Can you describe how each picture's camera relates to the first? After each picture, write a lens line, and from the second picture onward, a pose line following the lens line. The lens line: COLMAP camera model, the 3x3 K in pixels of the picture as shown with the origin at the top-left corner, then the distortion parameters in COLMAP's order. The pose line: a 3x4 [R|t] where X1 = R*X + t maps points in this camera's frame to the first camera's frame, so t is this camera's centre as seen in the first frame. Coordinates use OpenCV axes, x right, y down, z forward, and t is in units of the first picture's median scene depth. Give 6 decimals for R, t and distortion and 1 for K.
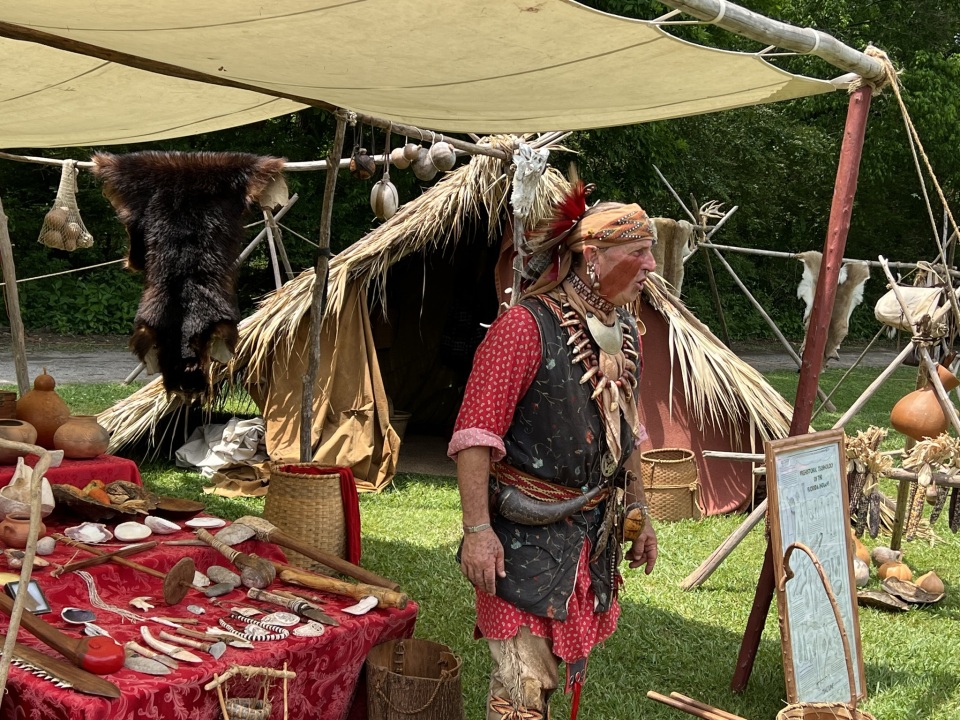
lens RADIAL K [[1280.6, 0, 480.0], [0, 1280.6, 360.0], [0, 0, 1]] dist [0.239751, -0.783864]
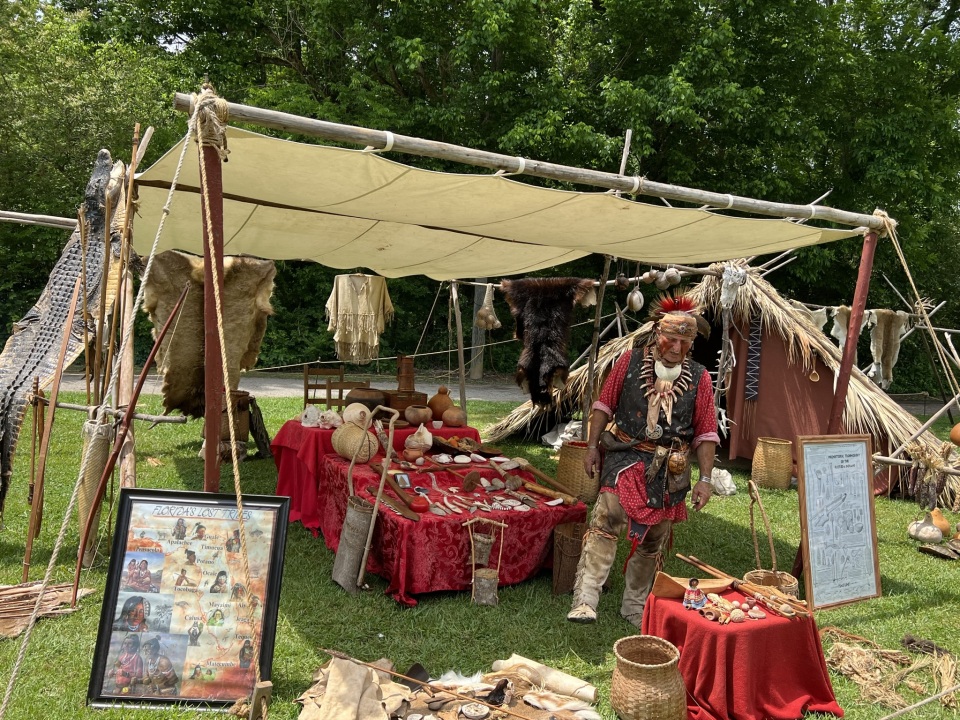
lens RADIAL K [[787.5, 0, 480.0], [0, 787.5, 360.0], [0, 0, 1]] dist [0.072851, -0.004205]
pose [[0.919600, 0.017623, -0.392460, 0.166271], [-0.036956, 0.998444, -0.041760, 0.014457], [0.391114, 0.052906, 0.918821, -0.113108]]
